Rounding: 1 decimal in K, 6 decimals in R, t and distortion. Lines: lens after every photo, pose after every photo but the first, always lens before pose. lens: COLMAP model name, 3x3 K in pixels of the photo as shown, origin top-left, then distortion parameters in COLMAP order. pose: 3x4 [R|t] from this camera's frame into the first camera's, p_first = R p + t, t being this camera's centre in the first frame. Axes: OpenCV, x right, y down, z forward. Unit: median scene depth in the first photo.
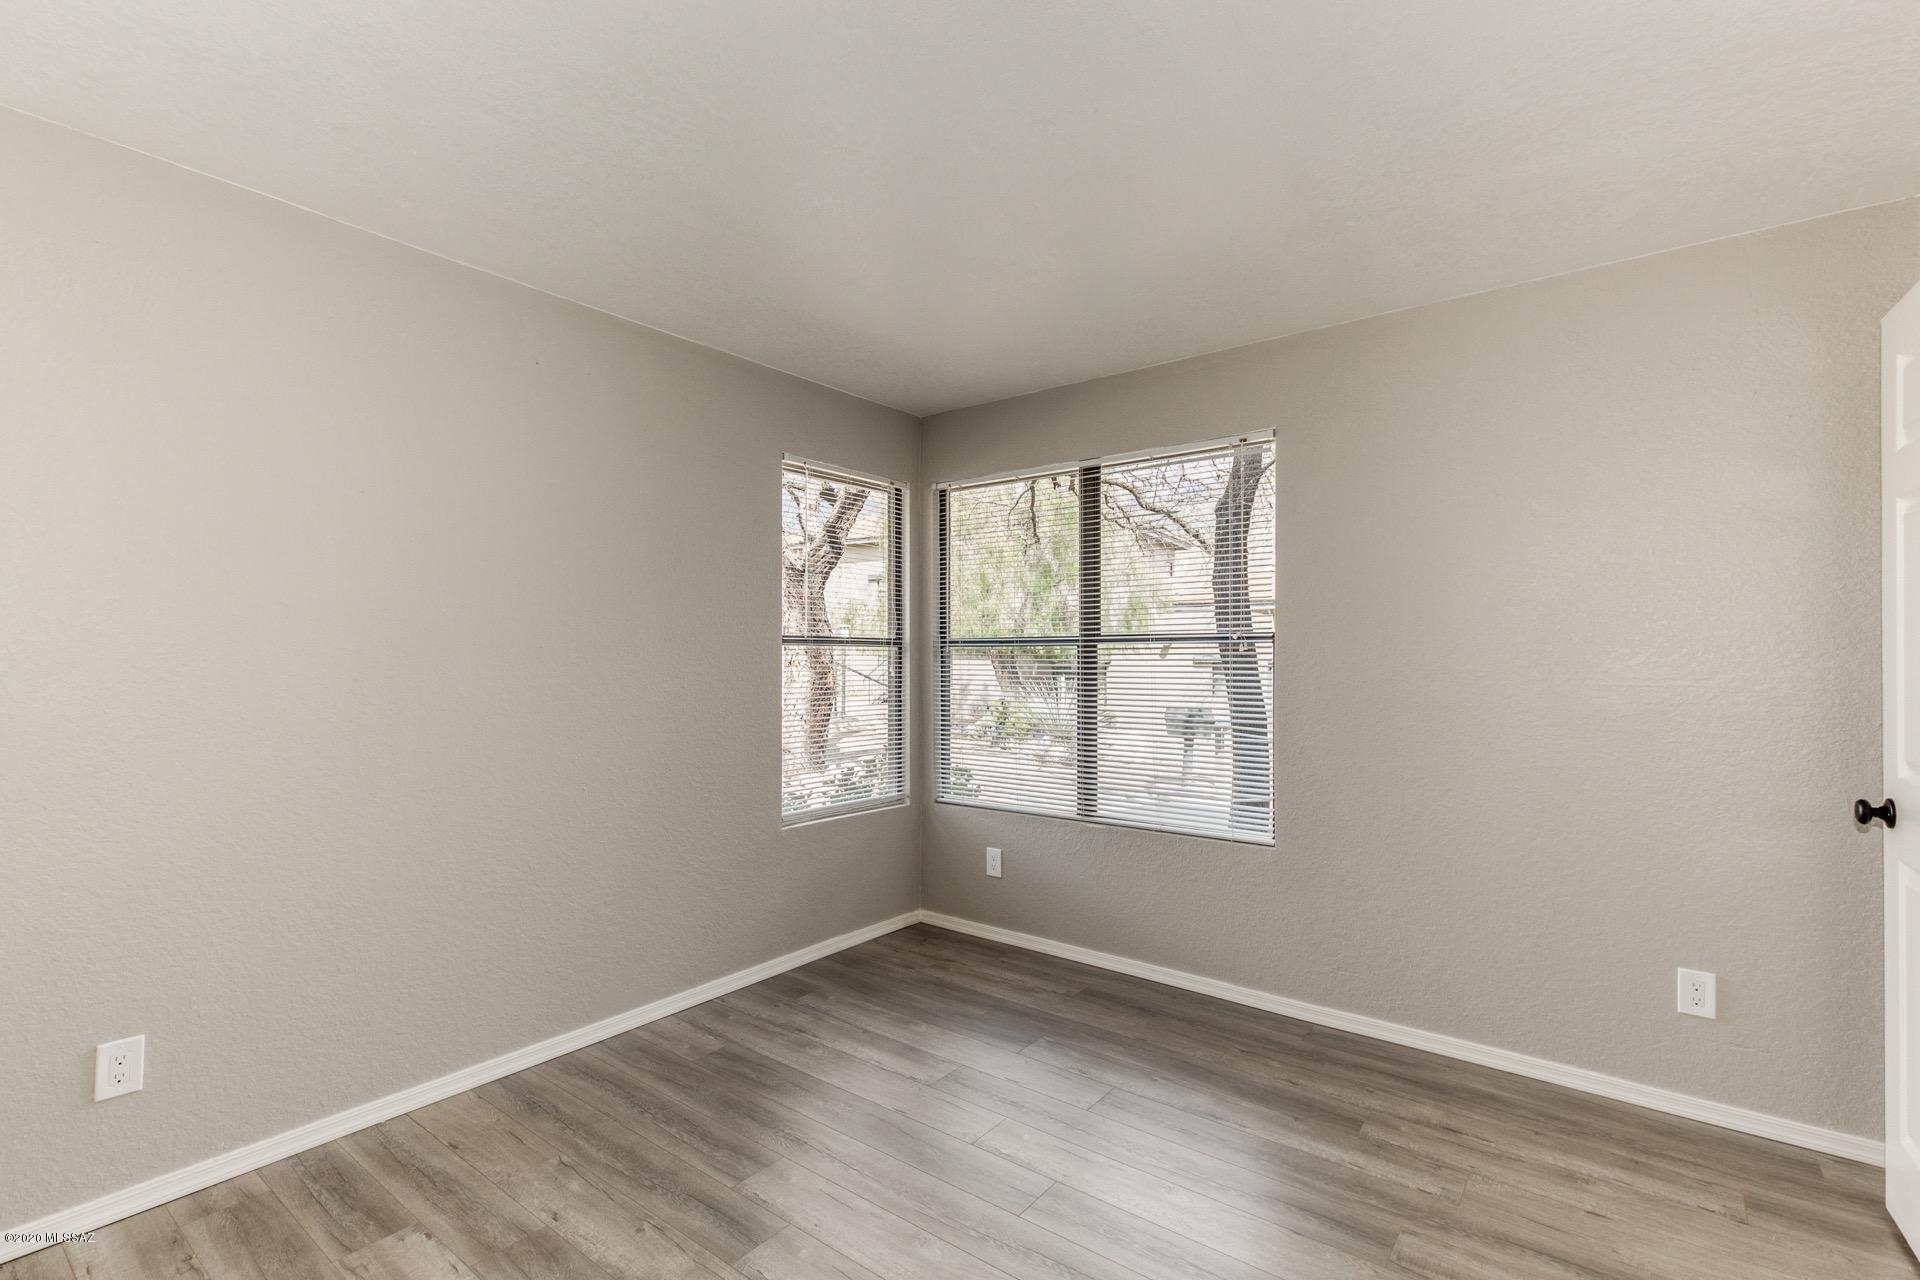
lens RADIAL K [[886.2, 0, 948.6], [0, 886.2, 642.8], [0, 0, 1]] dist [0.012761, -0.002384]
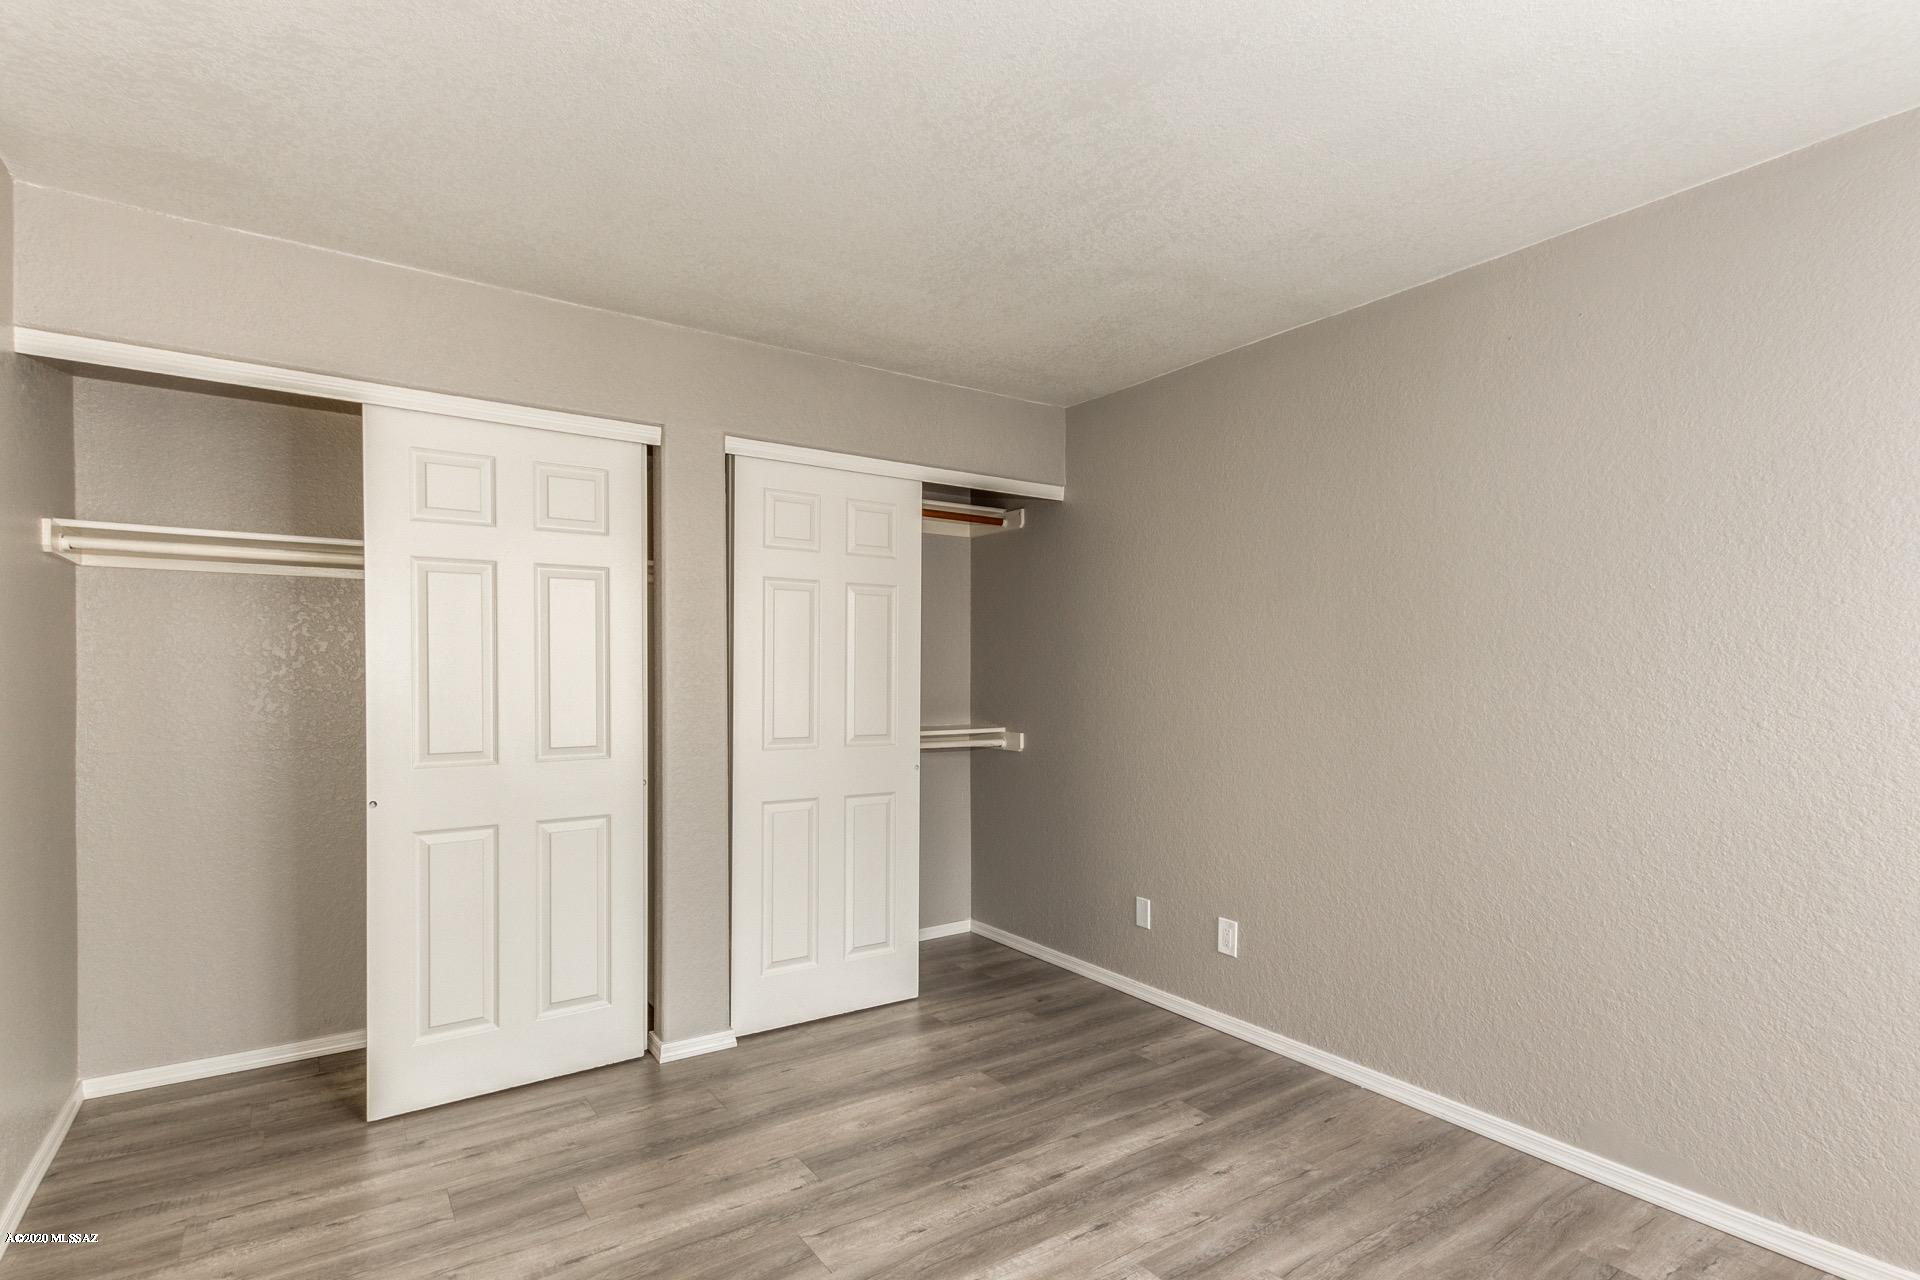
lens RADIAL K [[886.2, 0, 944.8], [0, 886.2, 652.2], [0, 0, 1]] dist [0.012761, -0.002384]
pose [[-0.264551, -0.022937, -0.964099, 0.729485], [0.001090, 0.999709, -0.024083, 0.006970], [0.964371, -0.007422, -0.264449, 0.926690]]
